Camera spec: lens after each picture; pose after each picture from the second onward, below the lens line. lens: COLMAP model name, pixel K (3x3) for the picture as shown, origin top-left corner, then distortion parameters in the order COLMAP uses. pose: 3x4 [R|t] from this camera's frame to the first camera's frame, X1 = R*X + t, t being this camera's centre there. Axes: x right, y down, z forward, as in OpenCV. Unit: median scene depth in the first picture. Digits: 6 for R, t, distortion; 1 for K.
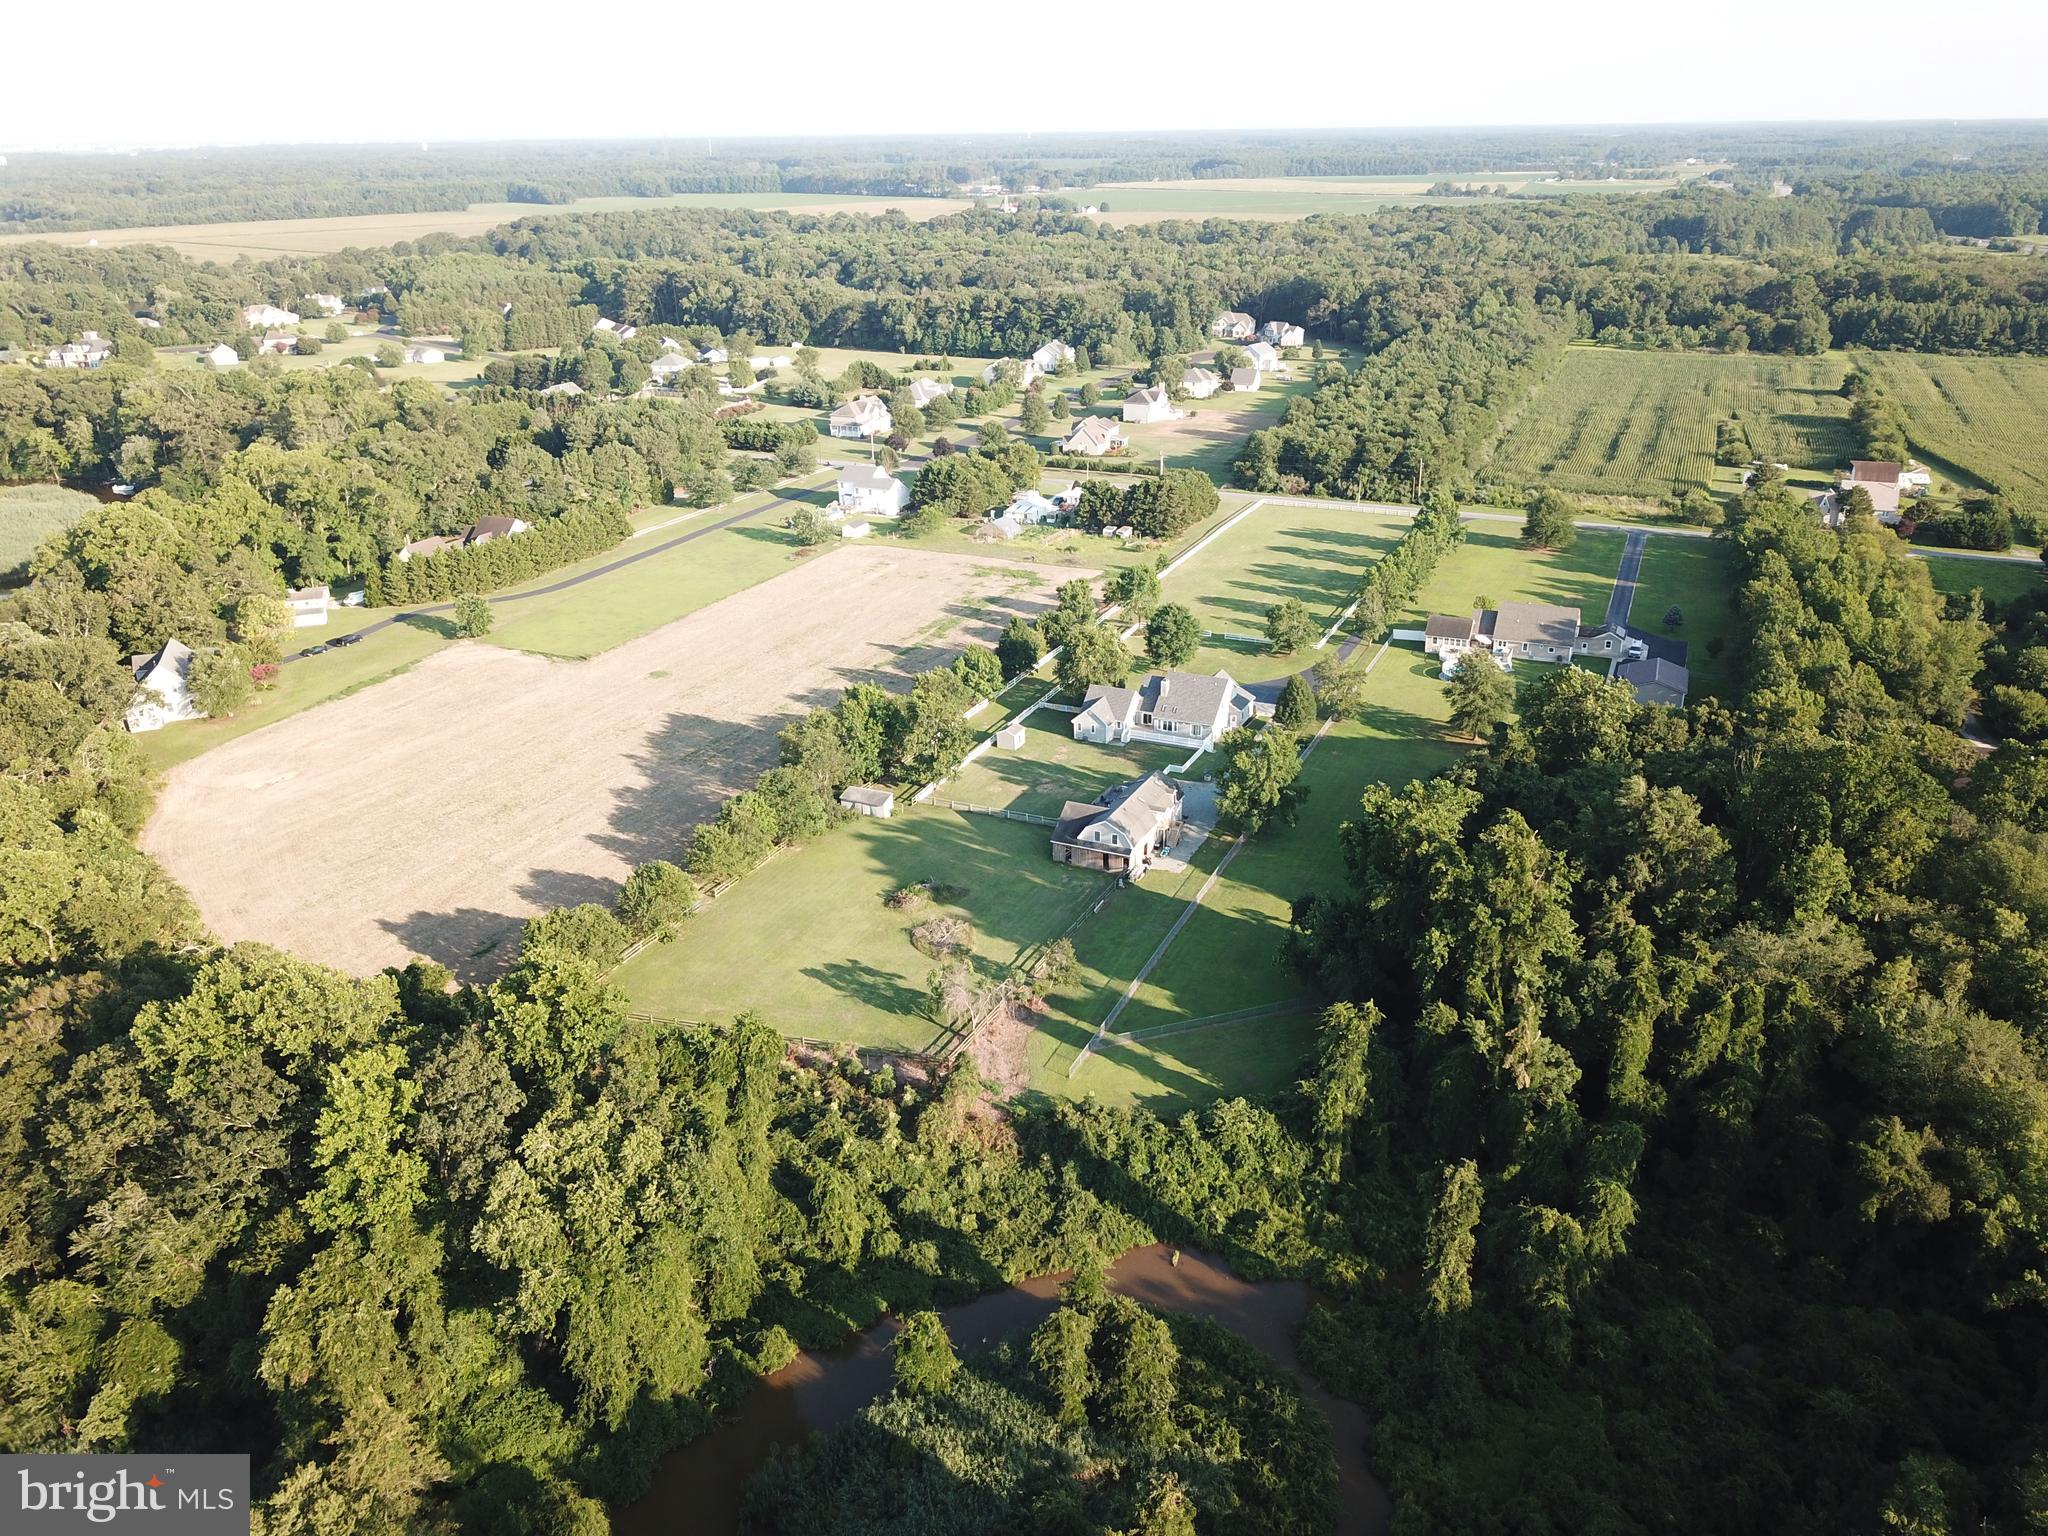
lens RADIAL K [[1557.4, 0, 1062.0], [0, 1557.4, 767.4], [0, 0, 1]] dist [0.006134, -0.002627]
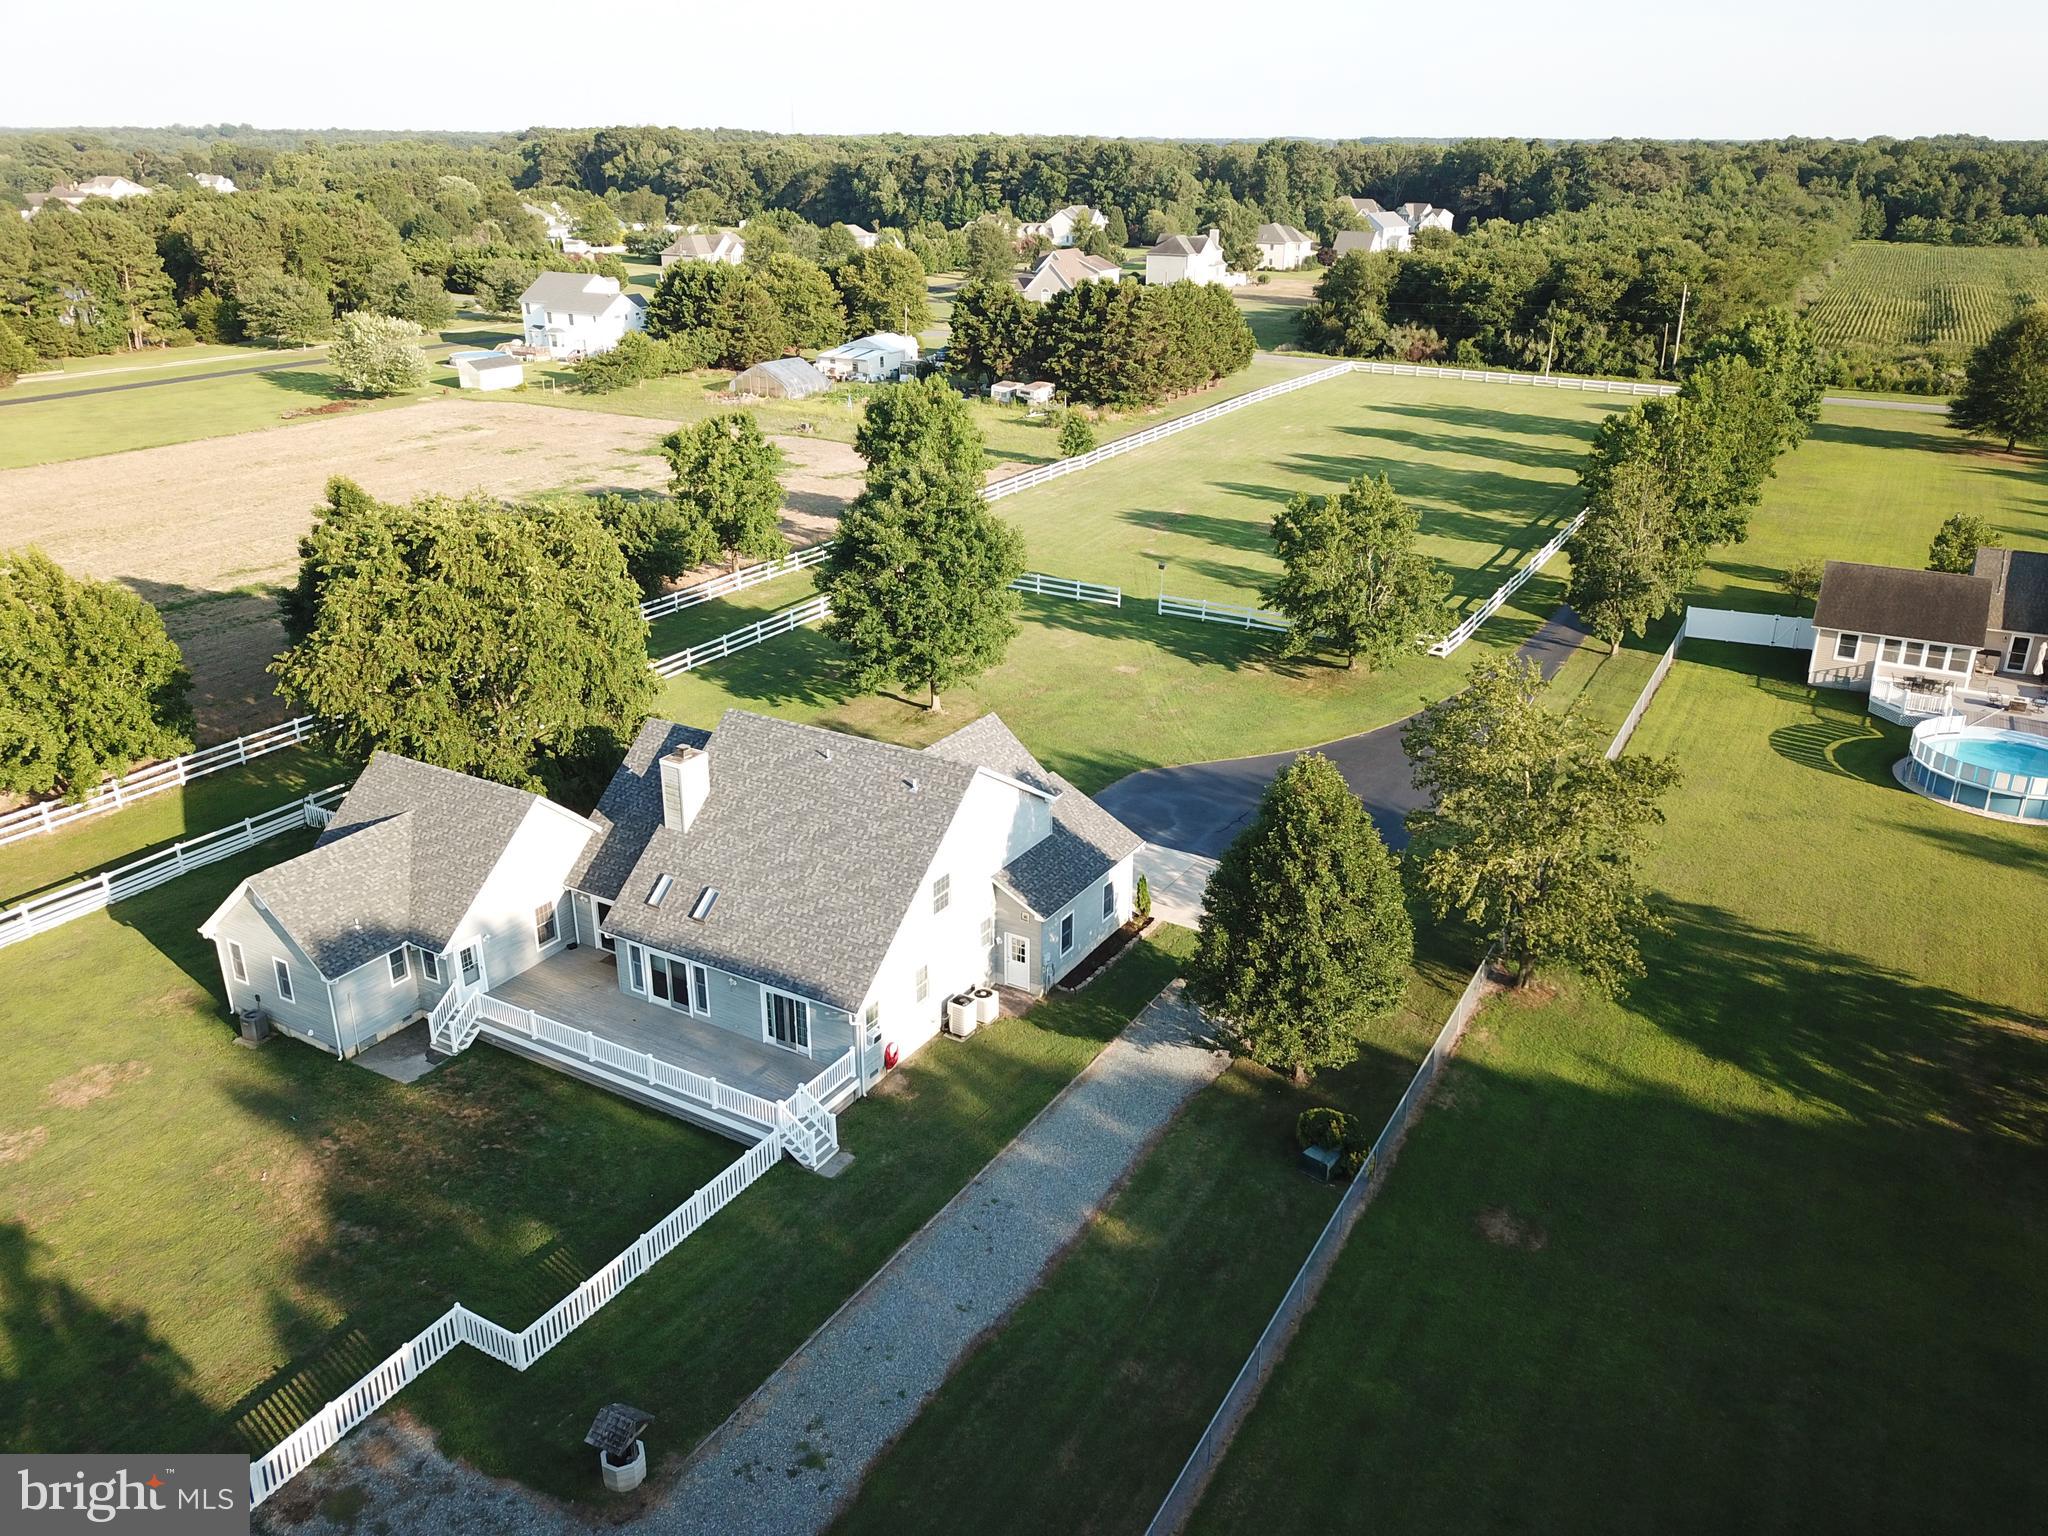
lens RADIAL K [[1570.9, 0, 1024.0], [0, 1570.9, 768.0], [0, 0, 1]] dist [0.010163, 0.007007]
pose [[0.993654, 0.052681, -0.099379, 0.110332], [-0.053382, 0.998564, -0.004412, -0.046264], [0.099004, 0.009689, 0.995040, 0.658251]]
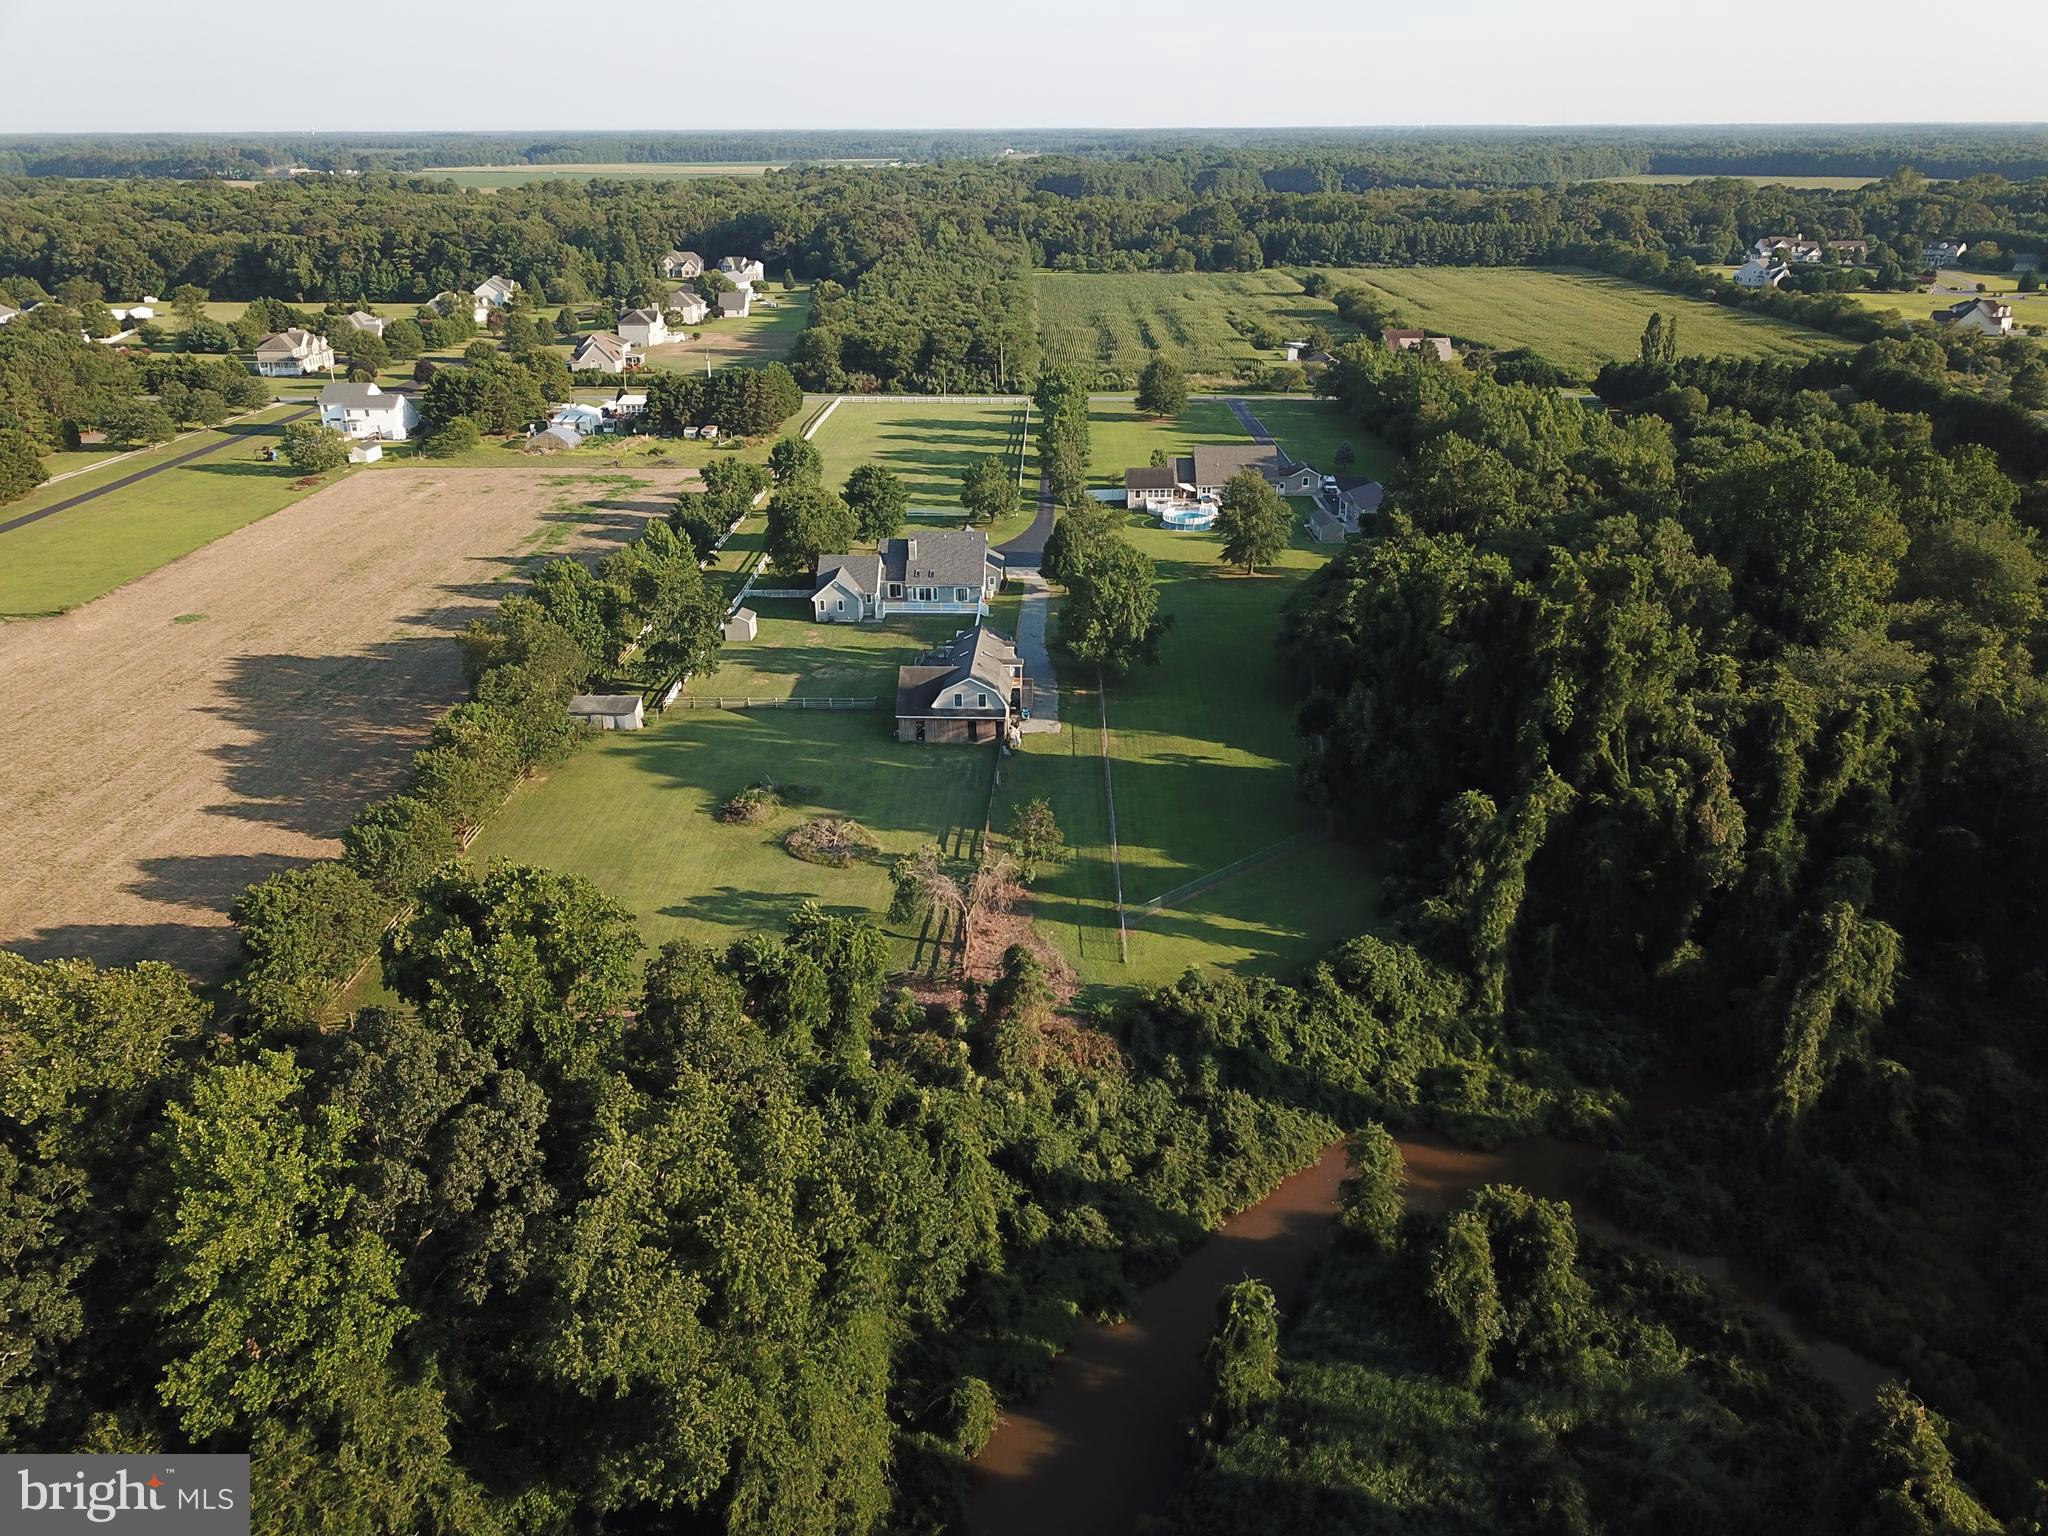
lens RADIAL K [[1557.4, 0, 1062.0], [0, 1557.4, 767.4], [0, 0, 1]] dist [0.006134, -0.002627]
pose [[0.920825, -0.144439, 0.362241, -0.146288], [0.144575, 0.989128, 0.026891, 0.043832], [-0.362187, 0.027609, 0.931697, 0.167746]]
